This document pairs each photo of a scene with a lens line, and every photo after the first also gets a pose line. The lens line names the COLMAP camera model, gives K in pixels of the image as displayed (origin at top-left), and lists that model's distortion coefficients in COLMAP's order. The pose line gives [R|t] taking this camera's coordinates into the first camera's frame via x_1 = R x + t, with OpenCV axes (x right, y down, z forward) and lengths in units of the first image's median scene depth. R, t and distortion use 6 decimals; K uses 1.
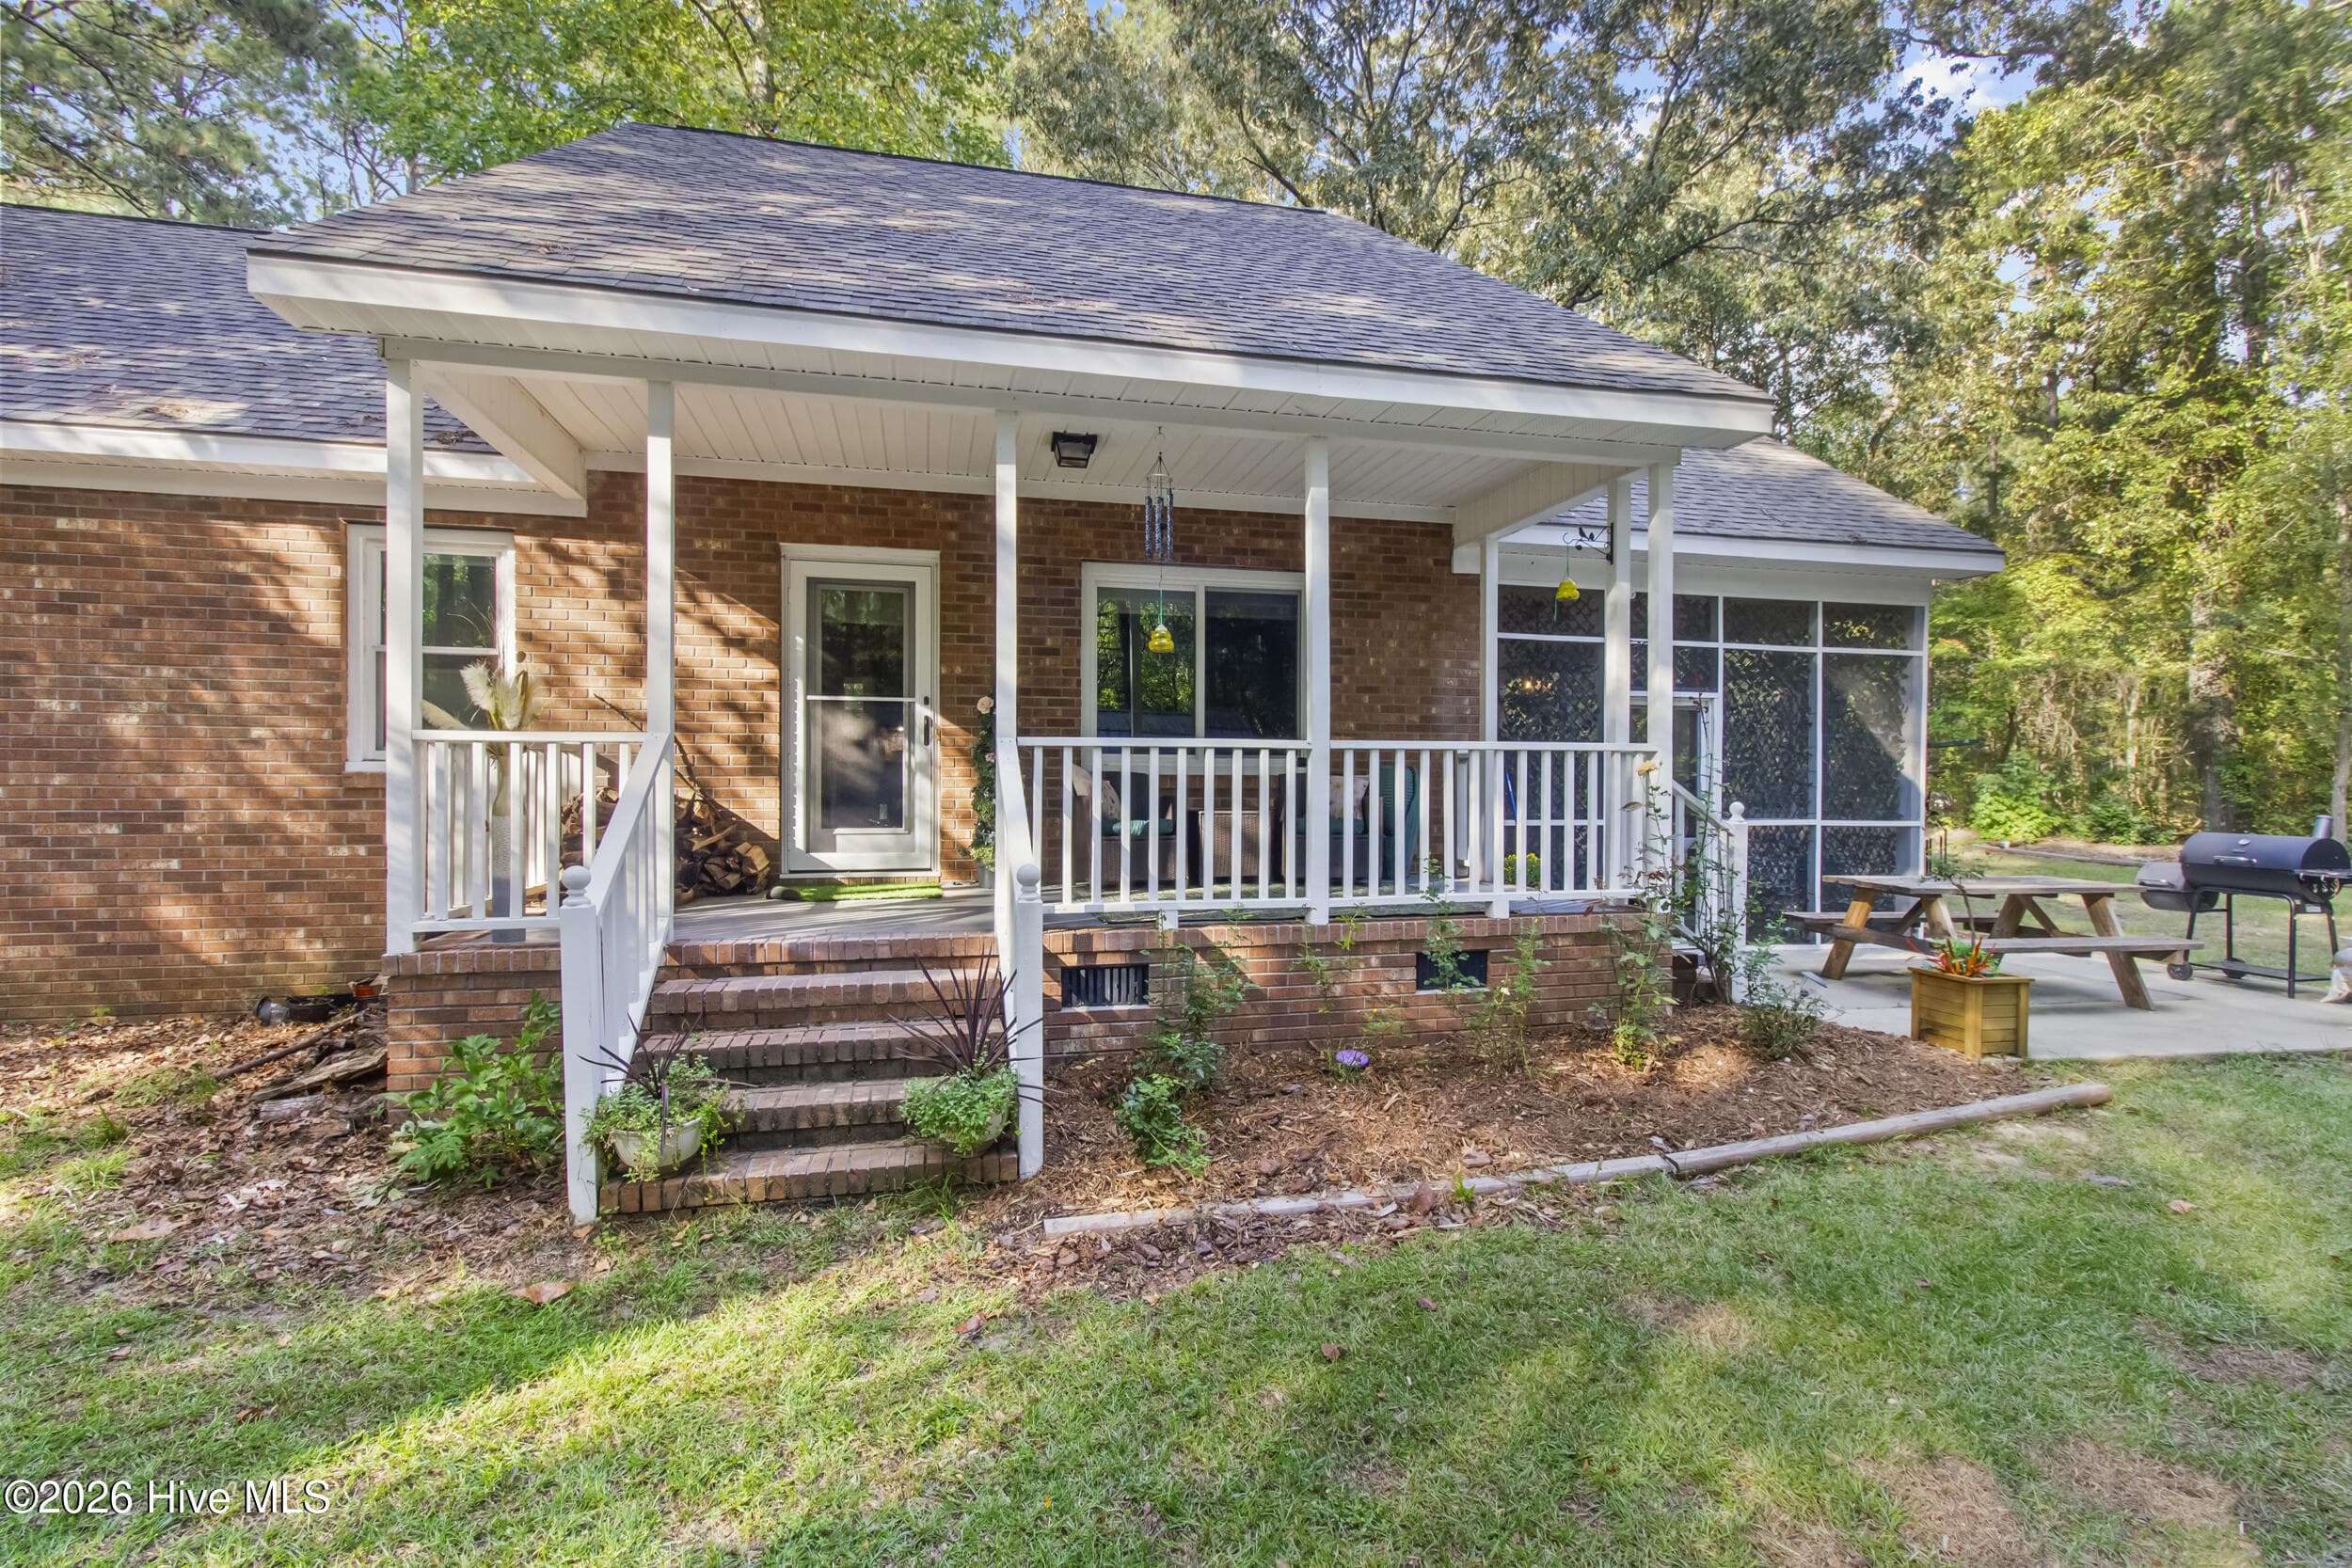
lens RADIAL K [[1126.9, 0, 1212.8], [0, 1126.9, 782.1], [0, 0, 1]] dist [0.004289, 0.000875]
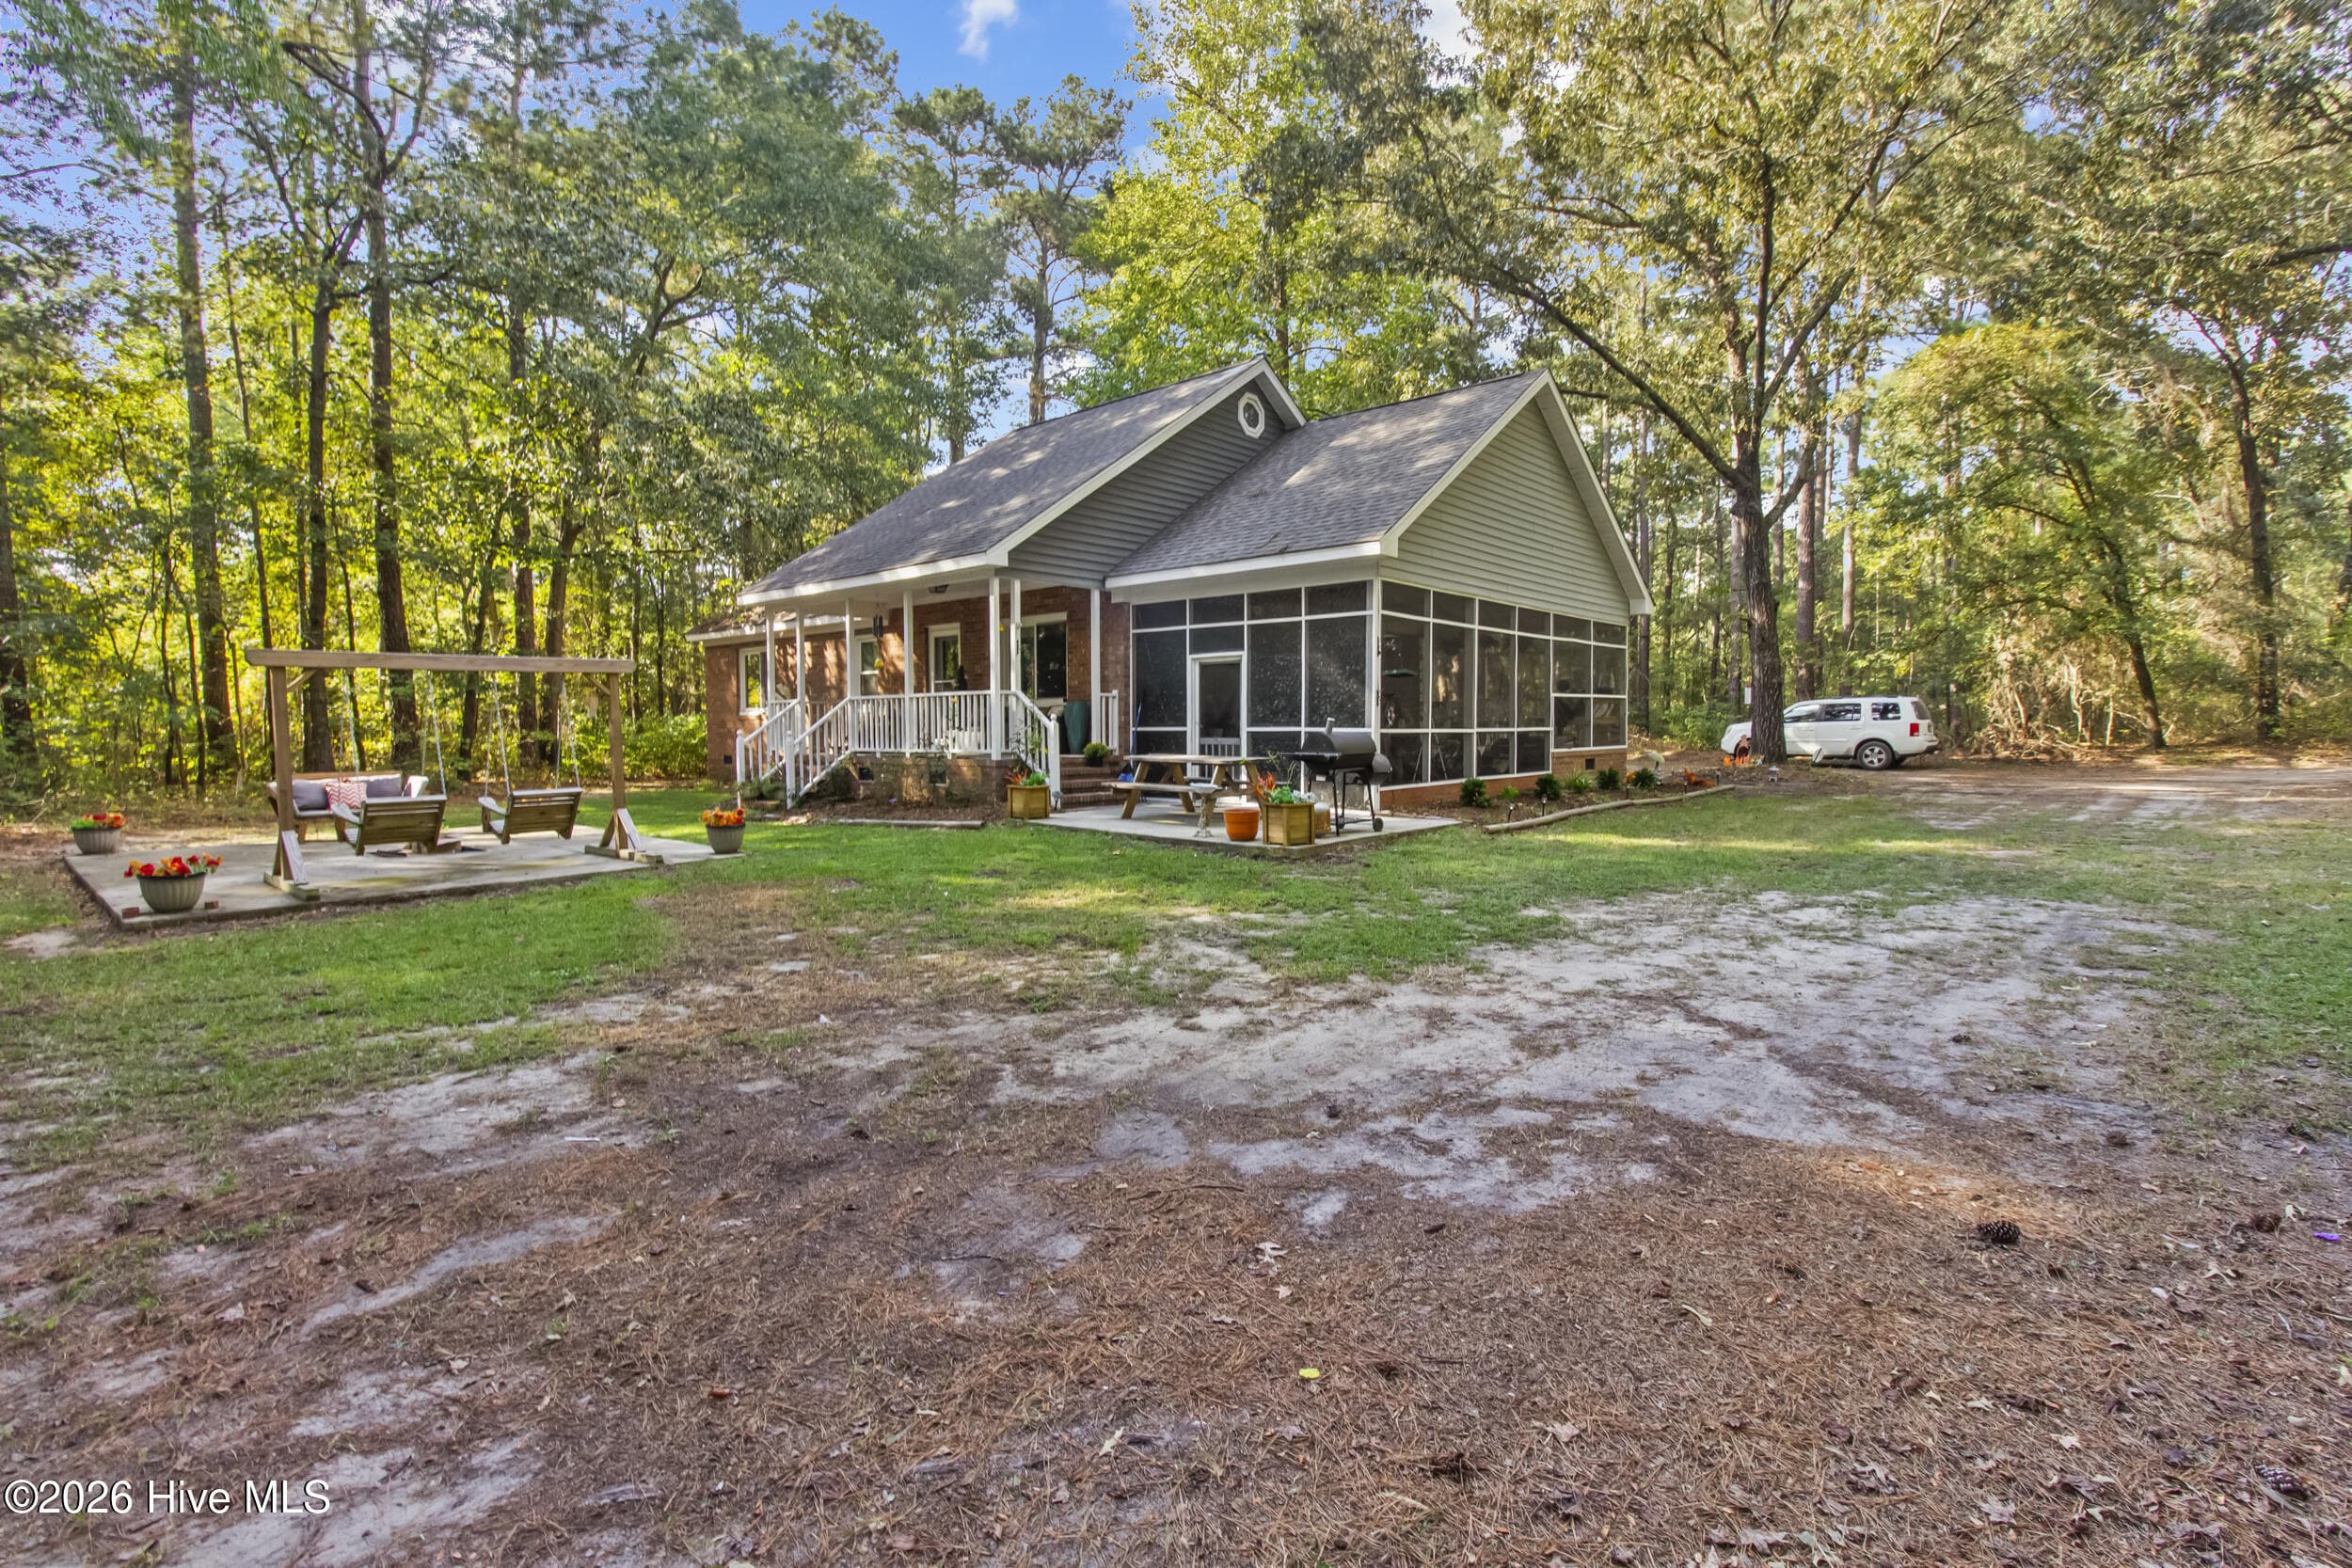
lens RADIAL K [[1126.9, 0, 1212.8], [0, 1126.9, 782.1], [0, 0, 1]] dist [0.004289, 0.000875]
pose [[0.563003, 0.034370, -0.825740, 2.363053], [0.011784, 0.998699, 0.049604, 0.041838], [0.826371, -0.037658, 0.561866, 0.008961]]
